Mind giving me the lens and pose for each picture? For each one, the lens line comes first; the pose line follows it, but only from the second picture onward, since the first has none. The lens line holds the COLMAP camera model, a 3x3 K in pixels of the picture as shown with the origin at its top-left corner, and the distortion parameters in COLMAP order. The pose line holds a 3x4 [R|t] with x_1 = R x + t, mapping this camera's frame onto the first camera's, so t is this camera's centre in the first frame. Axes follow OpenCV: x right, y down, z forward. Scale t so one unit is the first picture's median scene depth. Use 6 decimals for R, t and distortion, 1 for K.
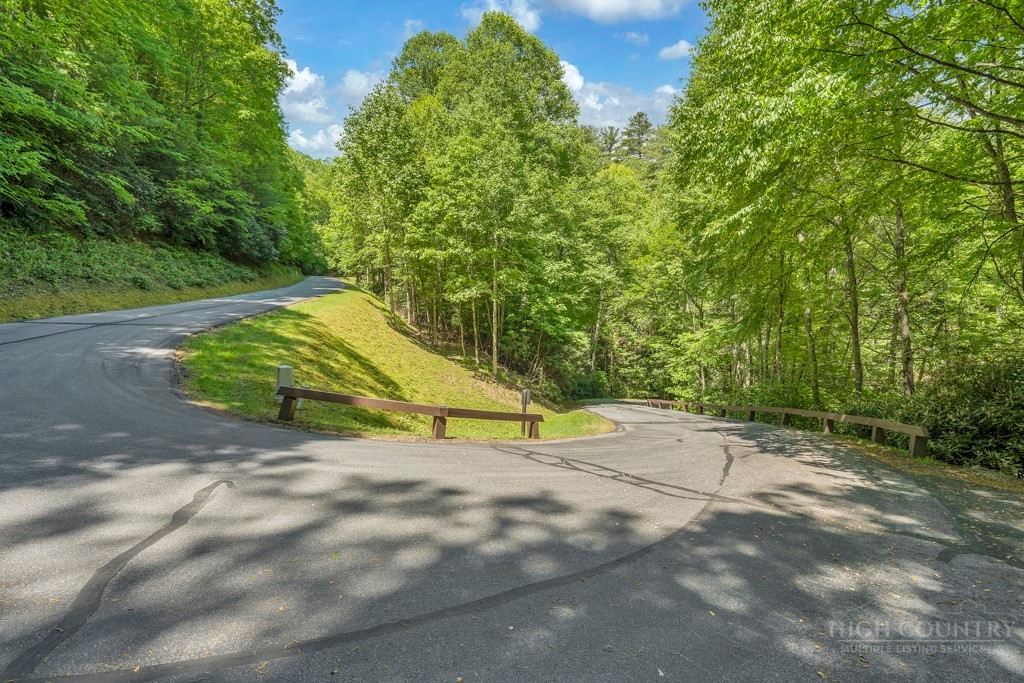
lens RADIAL K [[484.4, 0, 511.2], [0, 484.4, 341.8], [0, 0, 1]] dist [-0.001307, -0.001295]
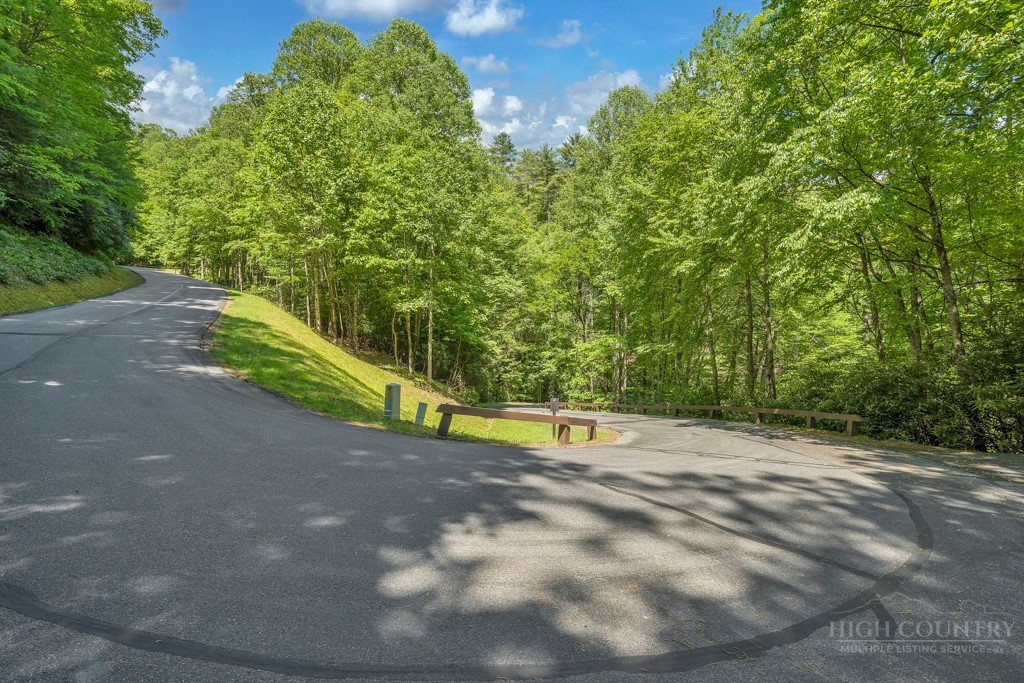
lens RADIAL K [[484.4, 0, 516.4], [0, 484.4, 343.2], [0, 0, 1]] dist [-0.001307, -0.001295]
pose [[0.934821, 0.007636, 0.355038, -0.225490], [-0.005956, 0.999965, -0.005823, -0.011542], [-0.355070, 0.003329, 0.934834, -0.015623]]
